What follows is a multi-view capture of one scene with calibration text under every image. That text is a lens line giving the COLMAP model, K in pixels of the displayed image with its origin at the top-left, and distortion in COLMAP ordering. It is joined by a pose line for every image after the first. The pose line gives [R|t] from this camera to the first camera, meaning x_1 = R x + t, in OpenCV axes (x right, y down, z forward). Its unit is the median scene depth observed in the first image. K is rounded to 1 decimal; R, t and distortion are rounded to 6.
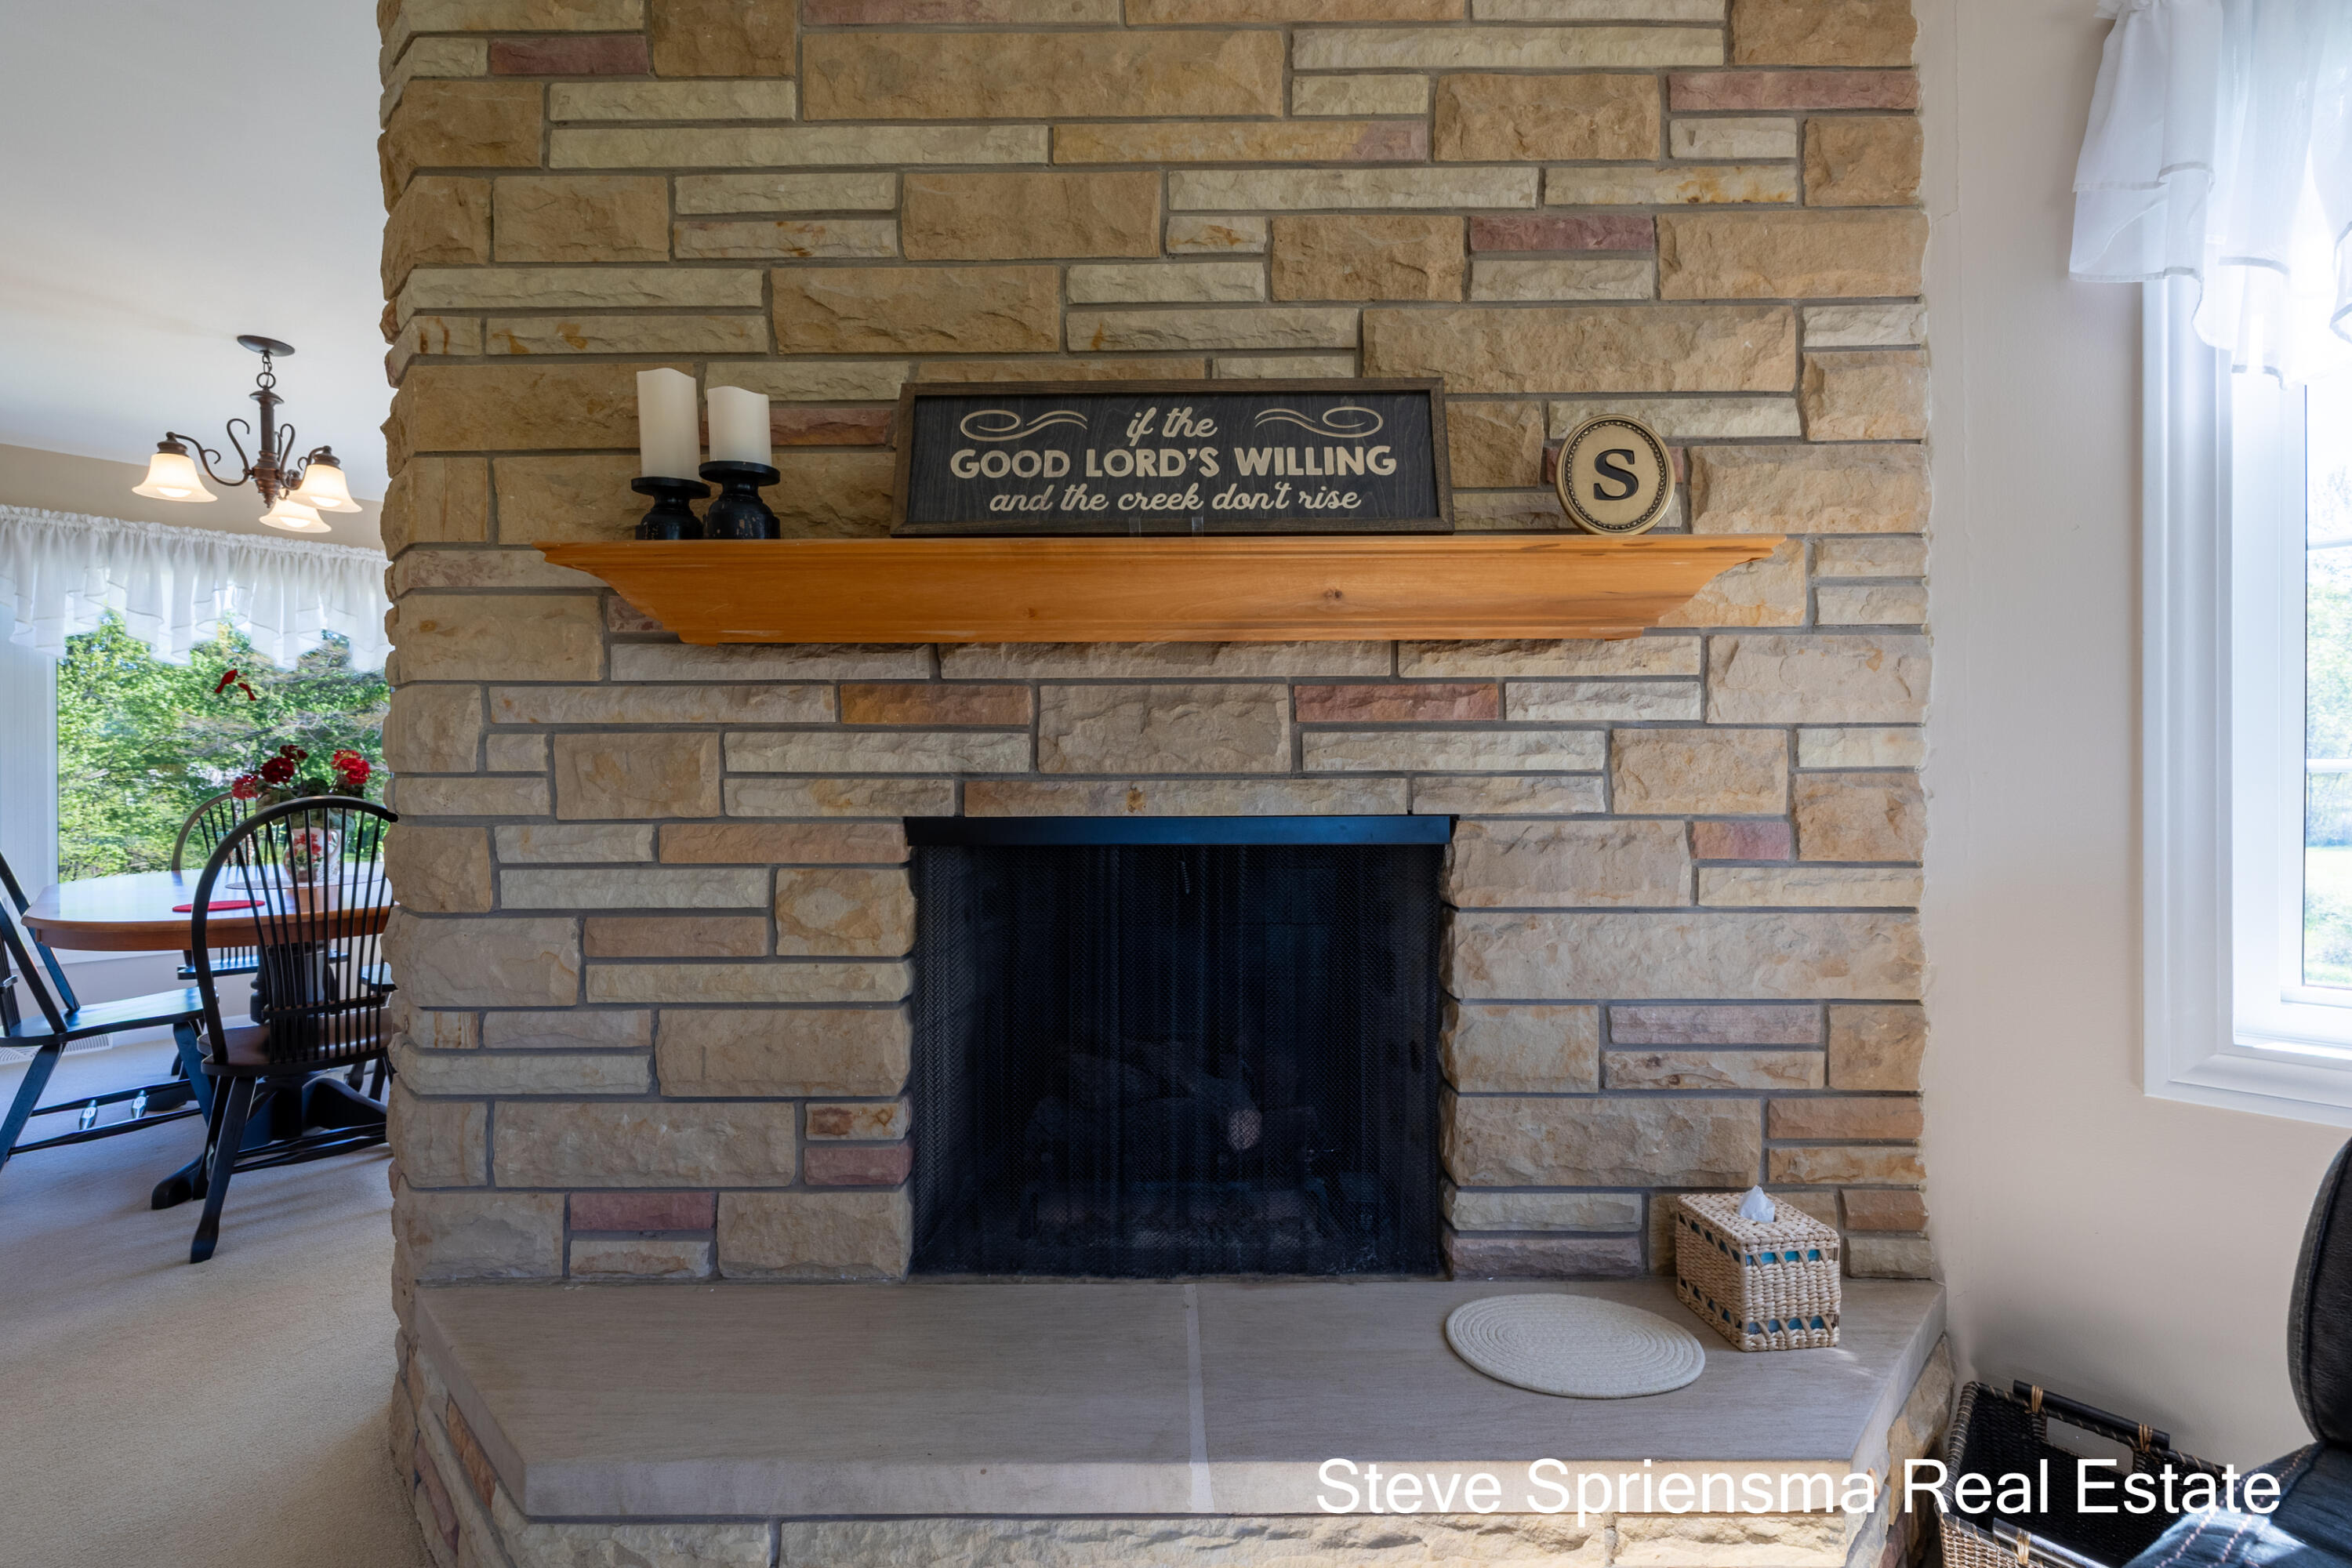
lens RADIAL K [[998.3, 0, 1167.7], [0, 998.3, 790.7], [0, 0, 1]] dist [0.006298, -0.000600]
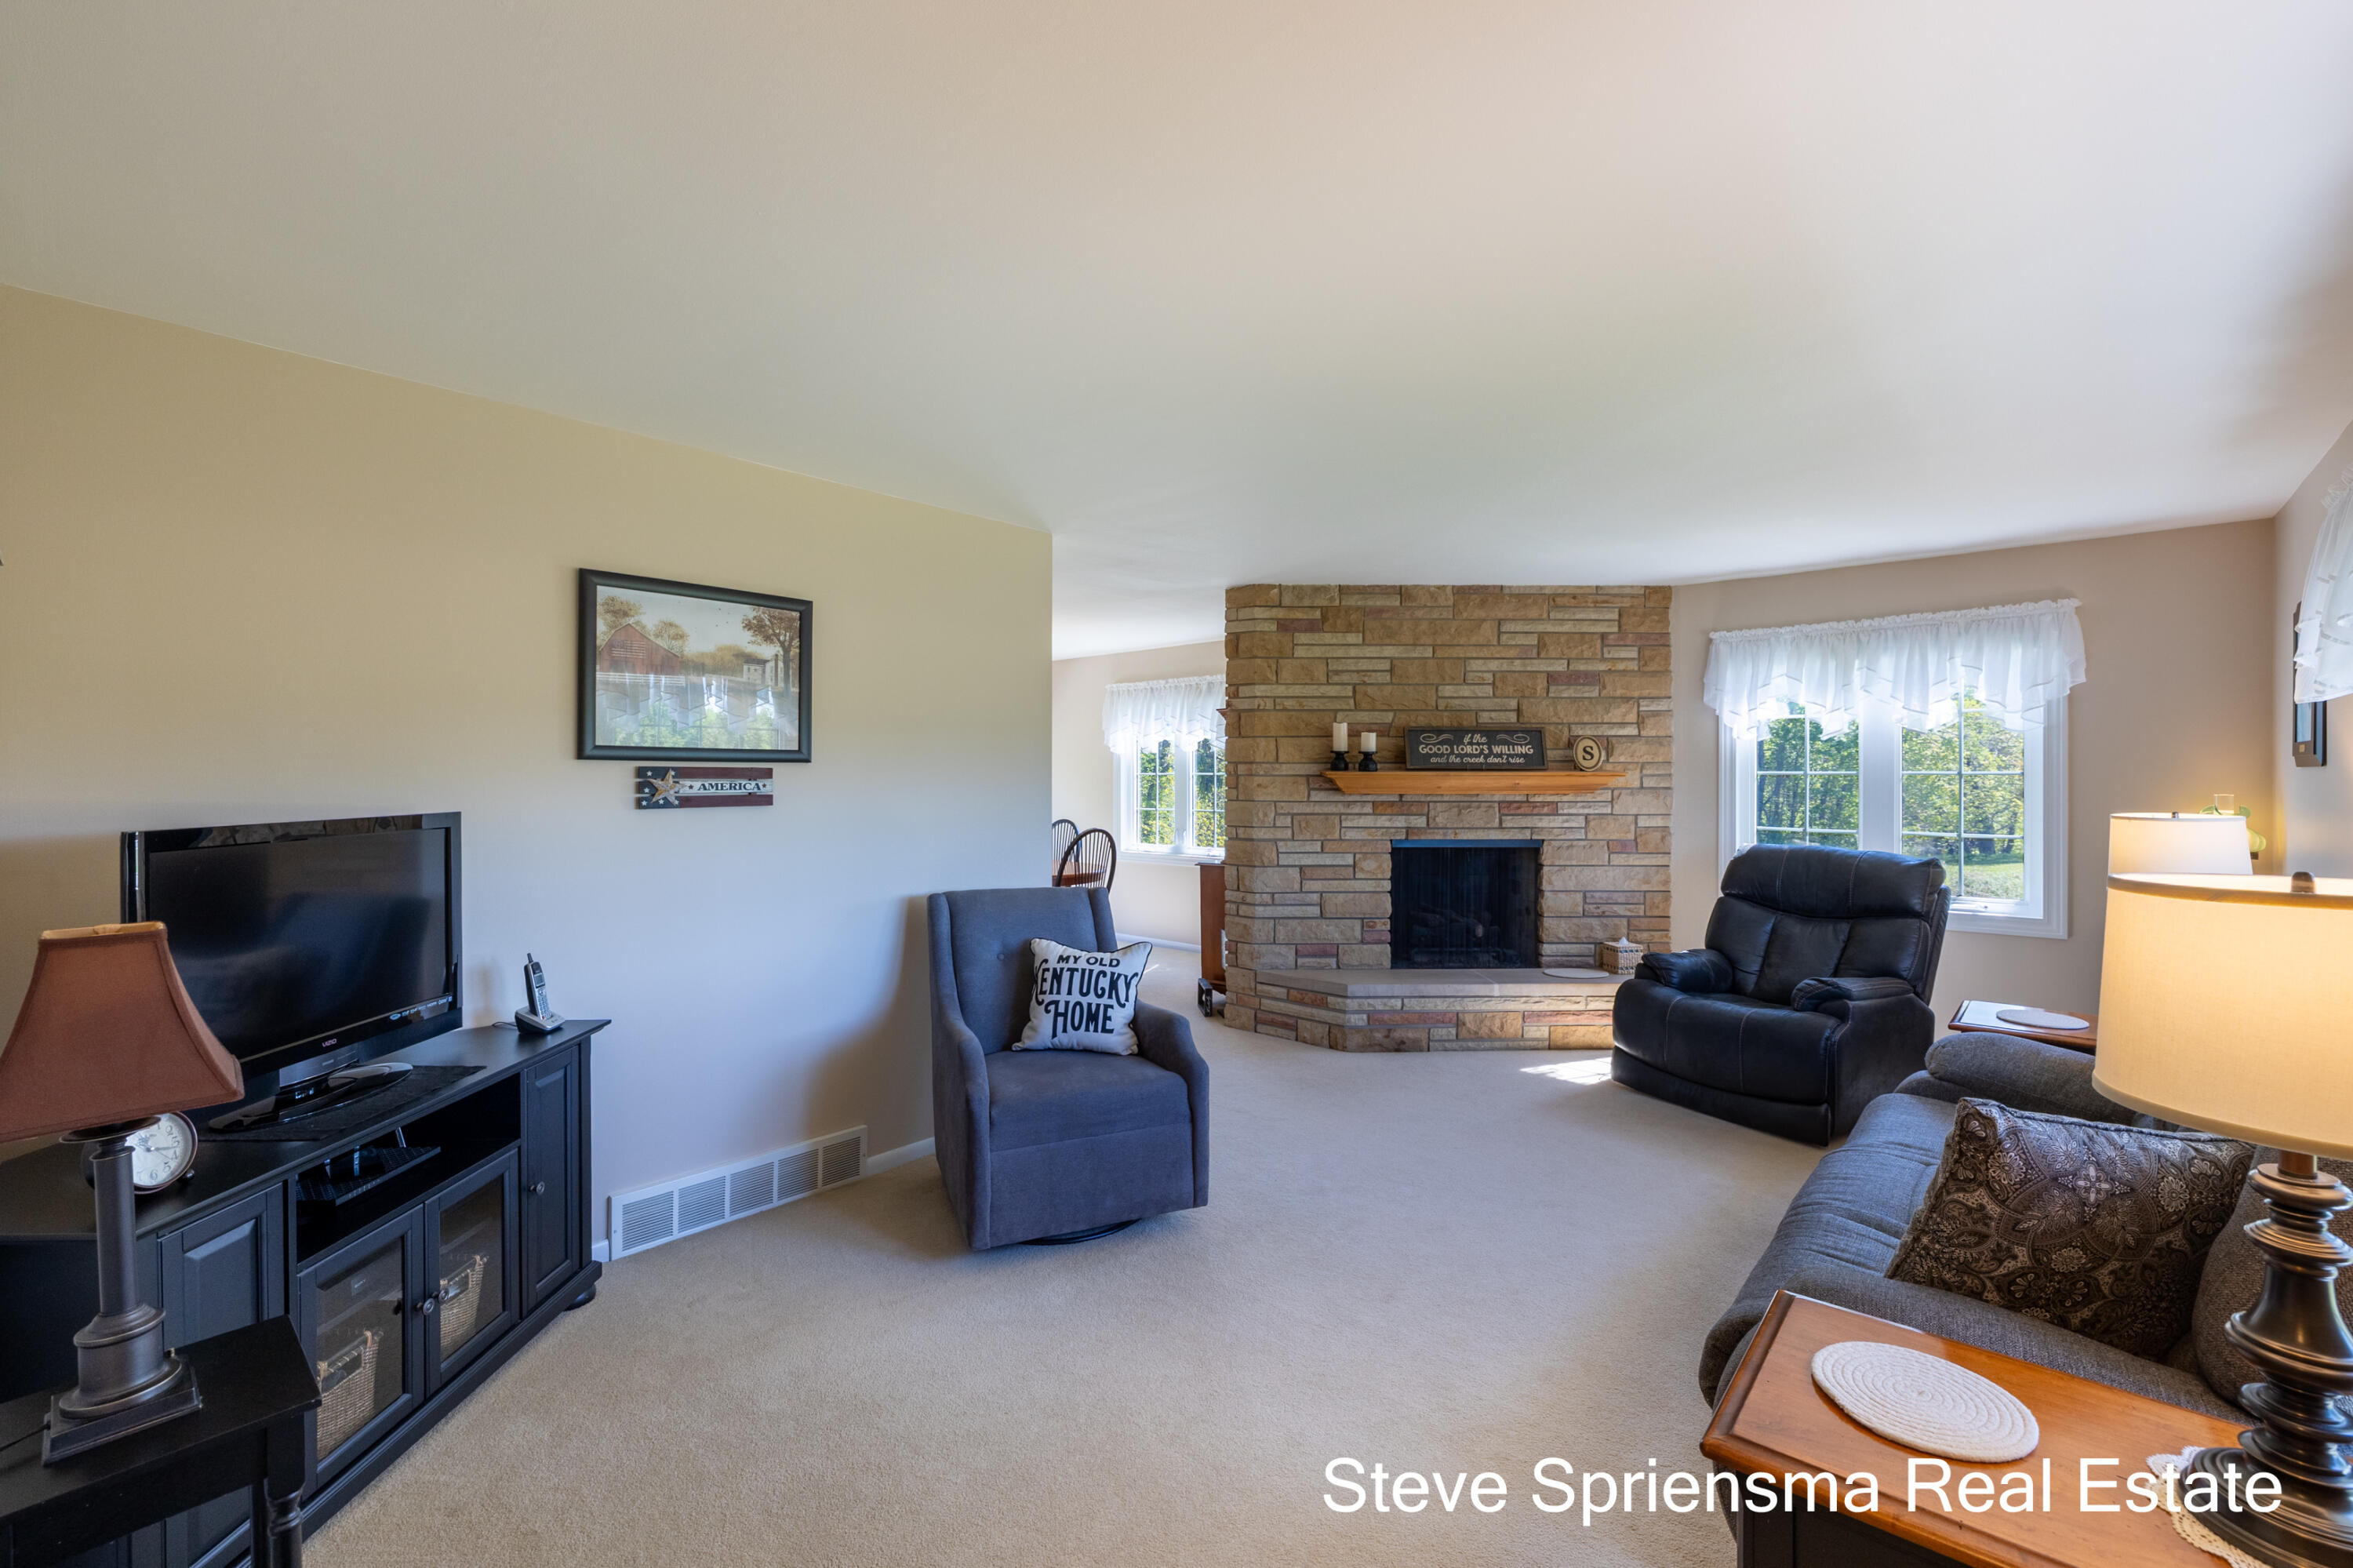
lens RADIAL K [[998.7, 0, 1180.5], [0, 998.7, 798.6], [0, 0, 1]] dist [0.006298, -0.000600]
pose [[0.999291, 0.004105, 0.037428, -1.155776], [-0.004269, 0.999982, 0.004312, -0.132464], [-0.037409, -0.004468, 0.999290, -2.549989]]
